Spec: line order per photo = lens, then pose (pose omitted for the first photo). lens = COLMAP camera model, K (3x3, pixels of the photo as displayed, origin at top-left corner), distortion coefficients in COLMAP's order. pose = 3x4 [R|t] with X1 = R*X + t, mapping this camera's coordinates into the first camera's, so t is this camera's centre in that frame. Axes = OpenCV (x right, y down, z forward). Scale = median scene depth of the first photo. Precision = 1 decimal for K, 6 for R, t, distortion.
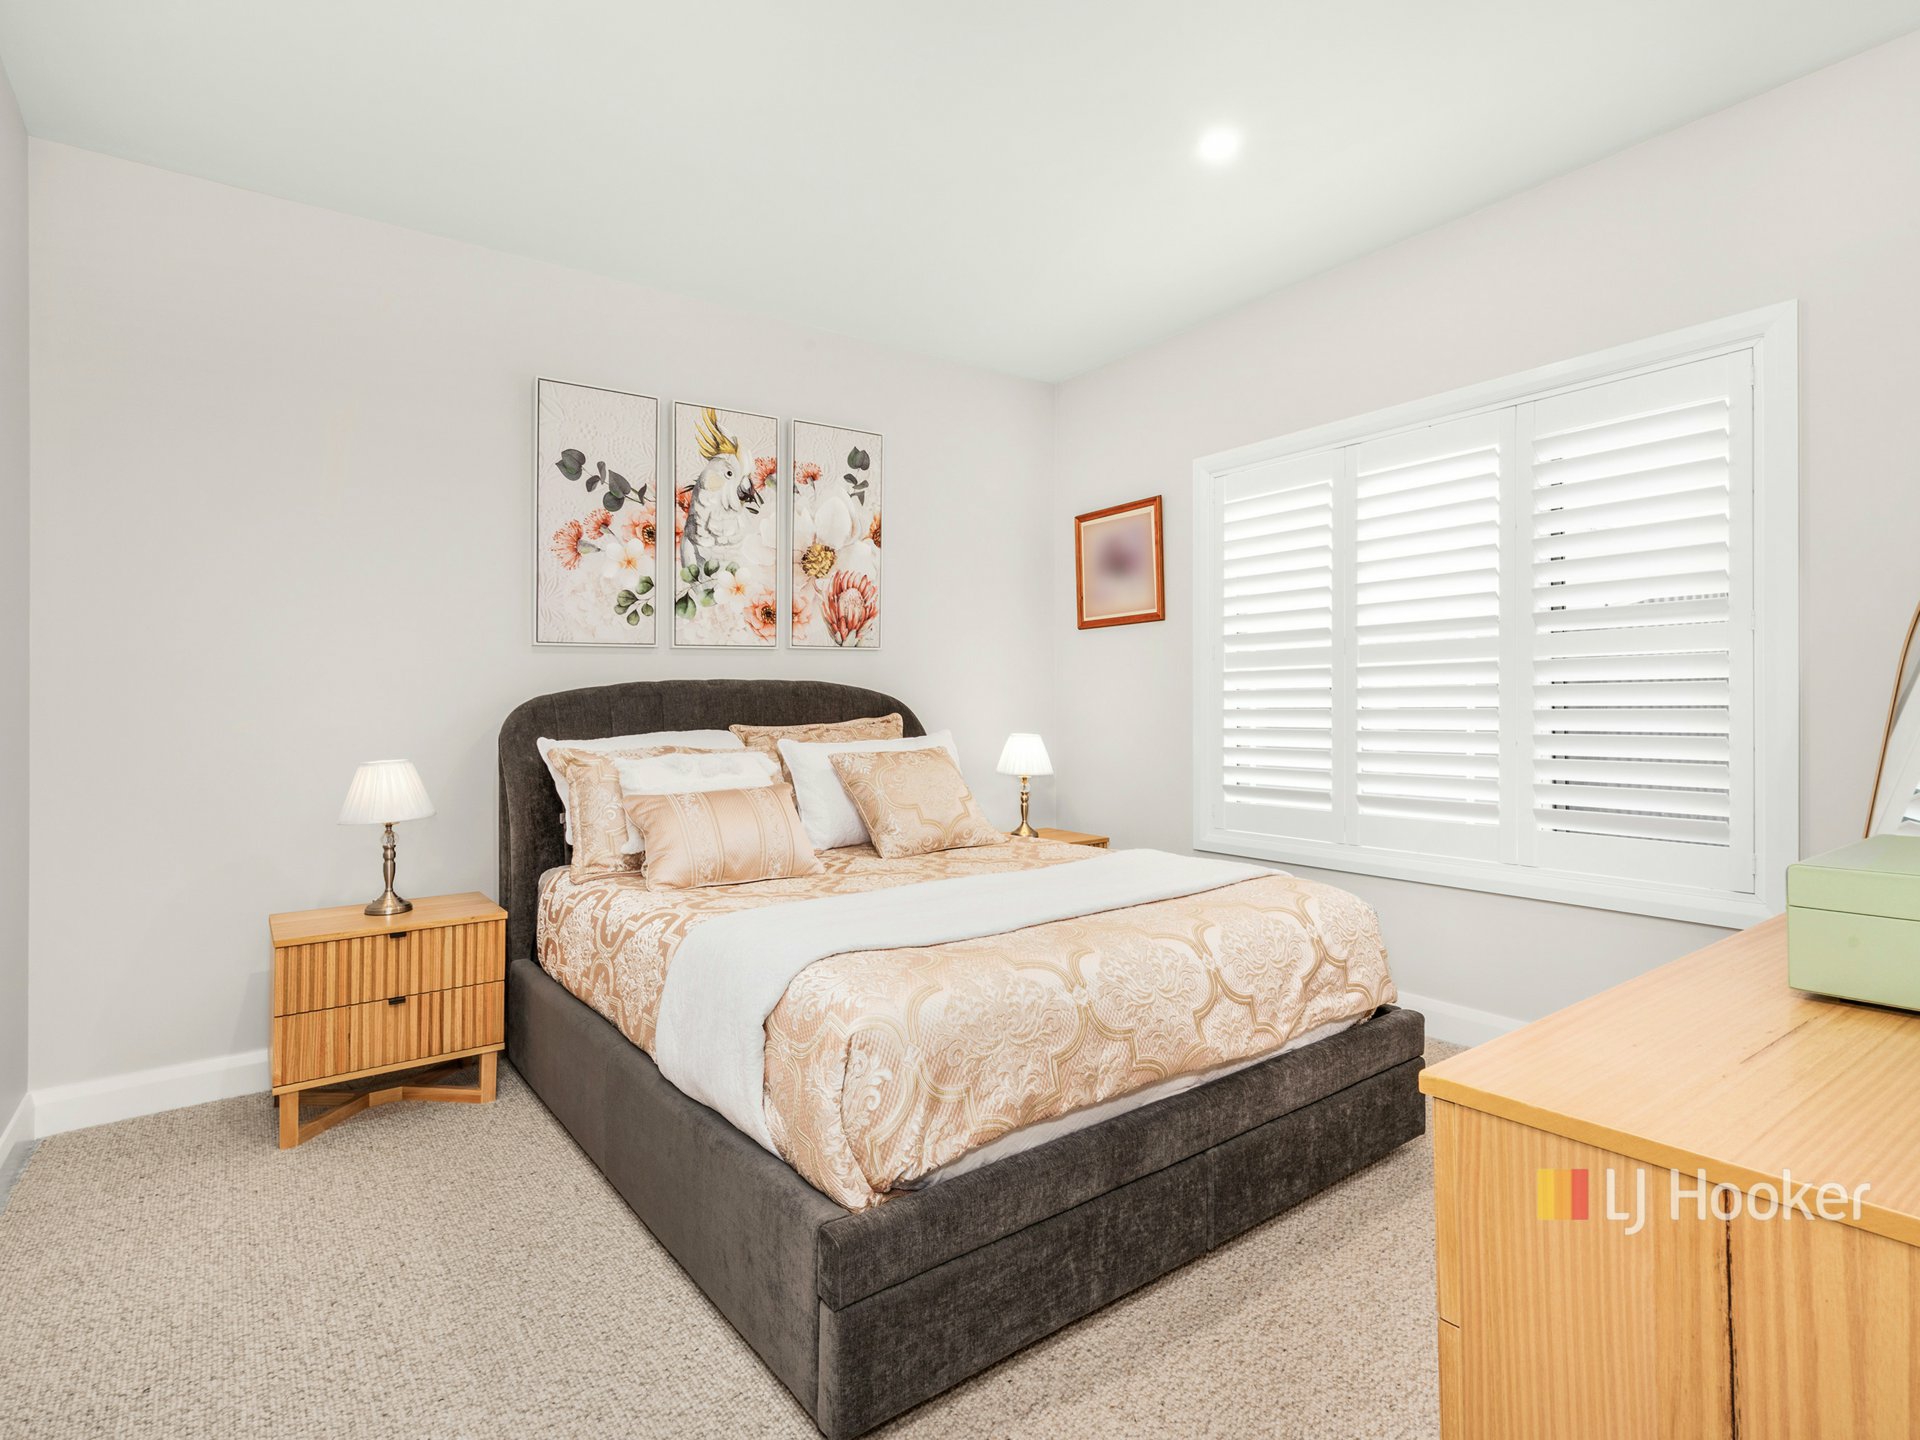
lens RADIAL K [[969.9, 0, 992.7], [0, 969.9, 679.0], [0, 0, 1]] dist [-0.007675, 0.006452]
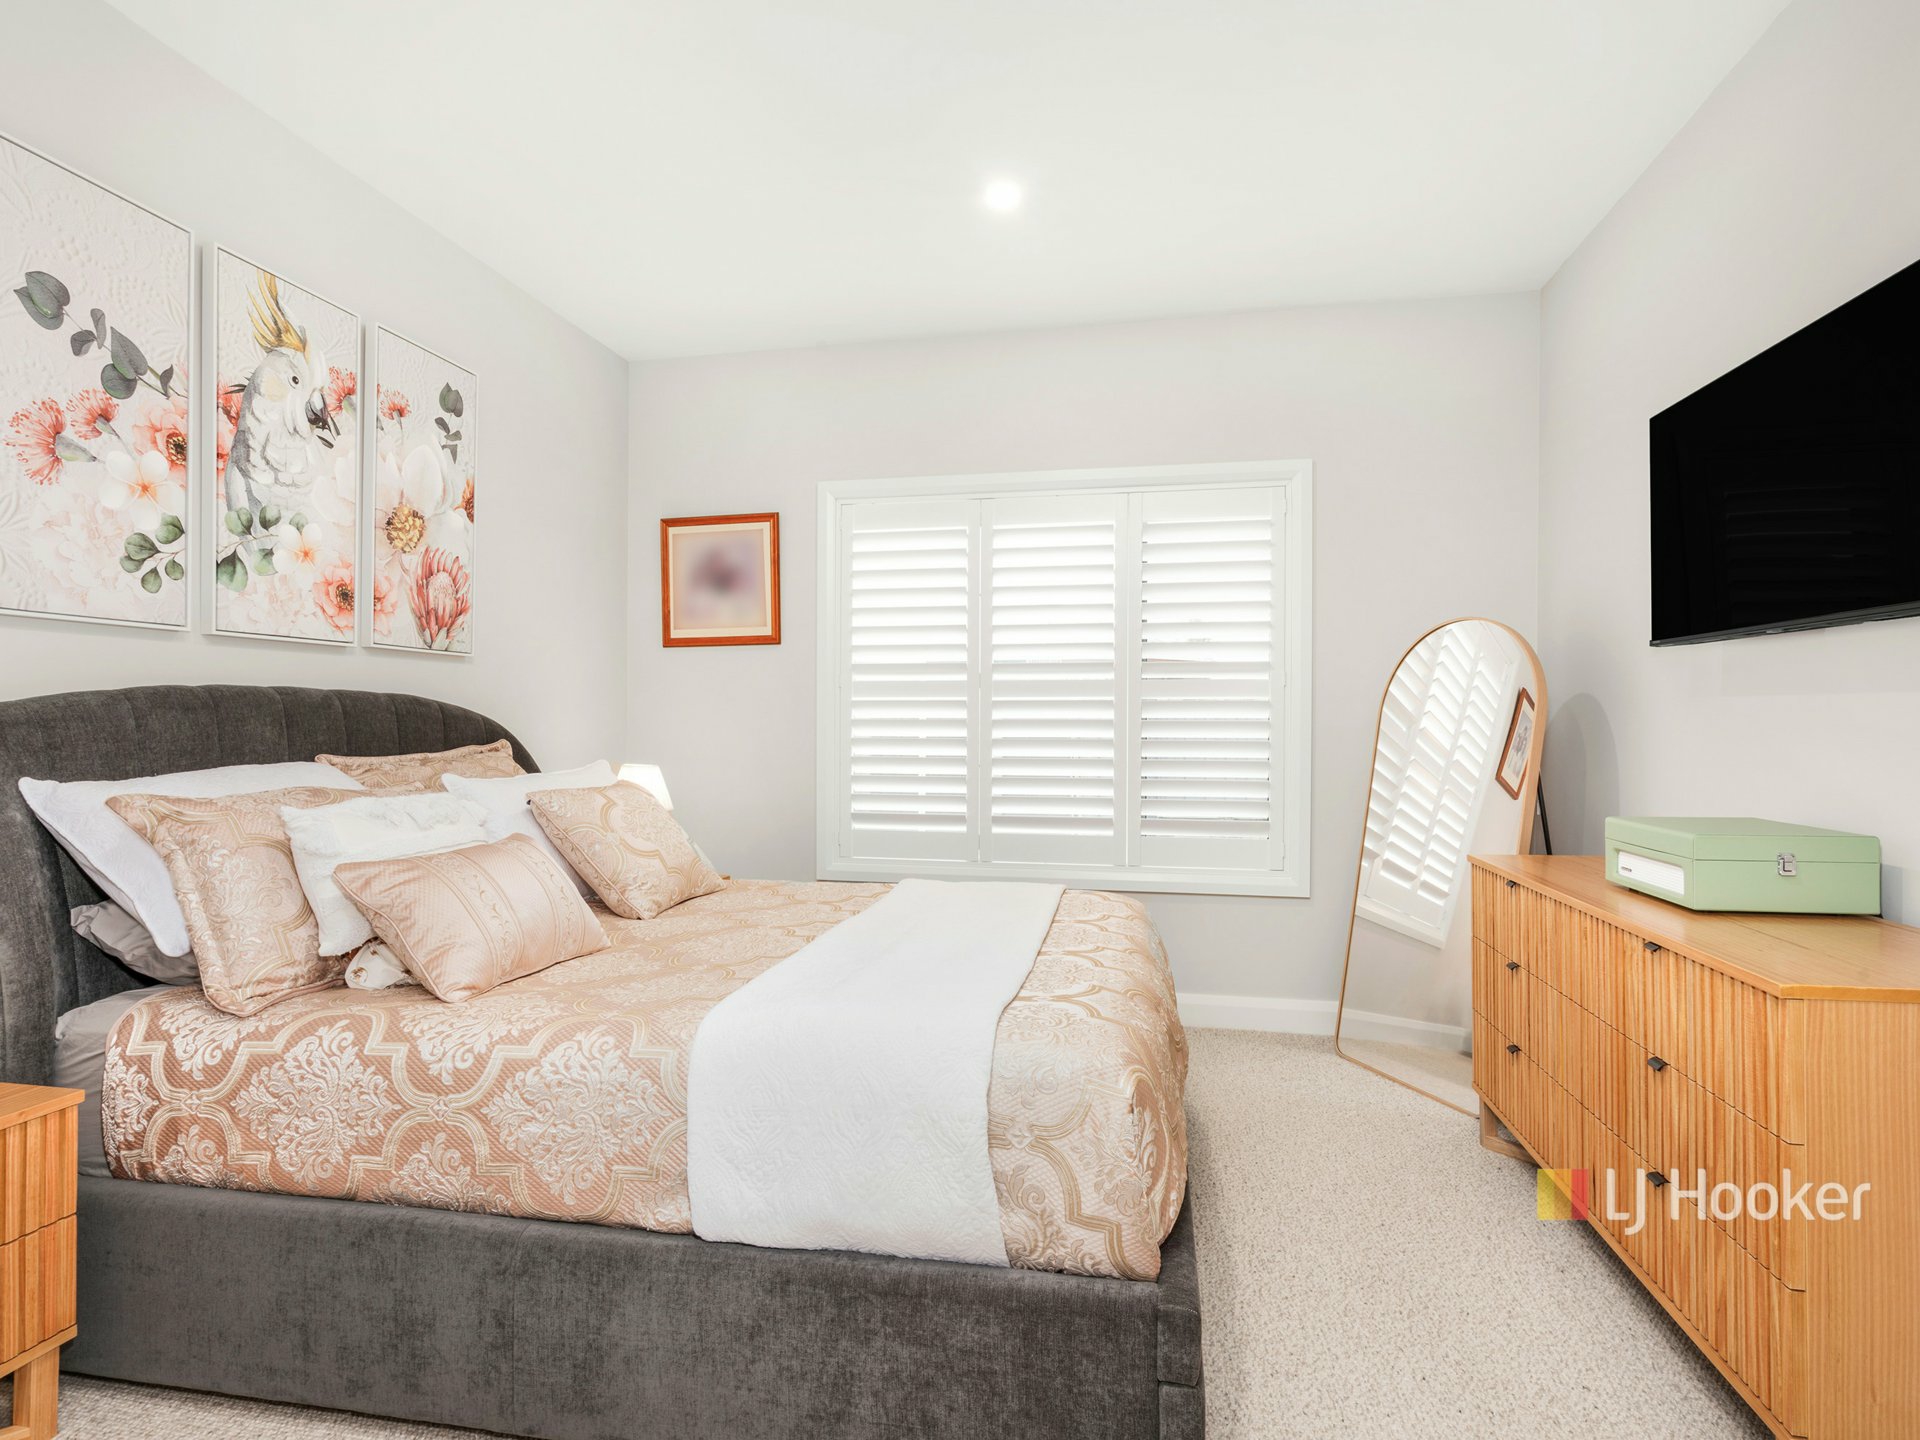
lens RADIAL K [[969.9, 0, 967.0], [0, 969.9, 729.5], [0, 0, 1]] dist [-0.007675, 0.006452]
pose [[0.743851, 0.014203, 0.668194, -0.375044], [-0.028350, 0.999545, 0.010314, 0.009651], [-0.667744, -0.026615, 0.743915, 0.188070]]
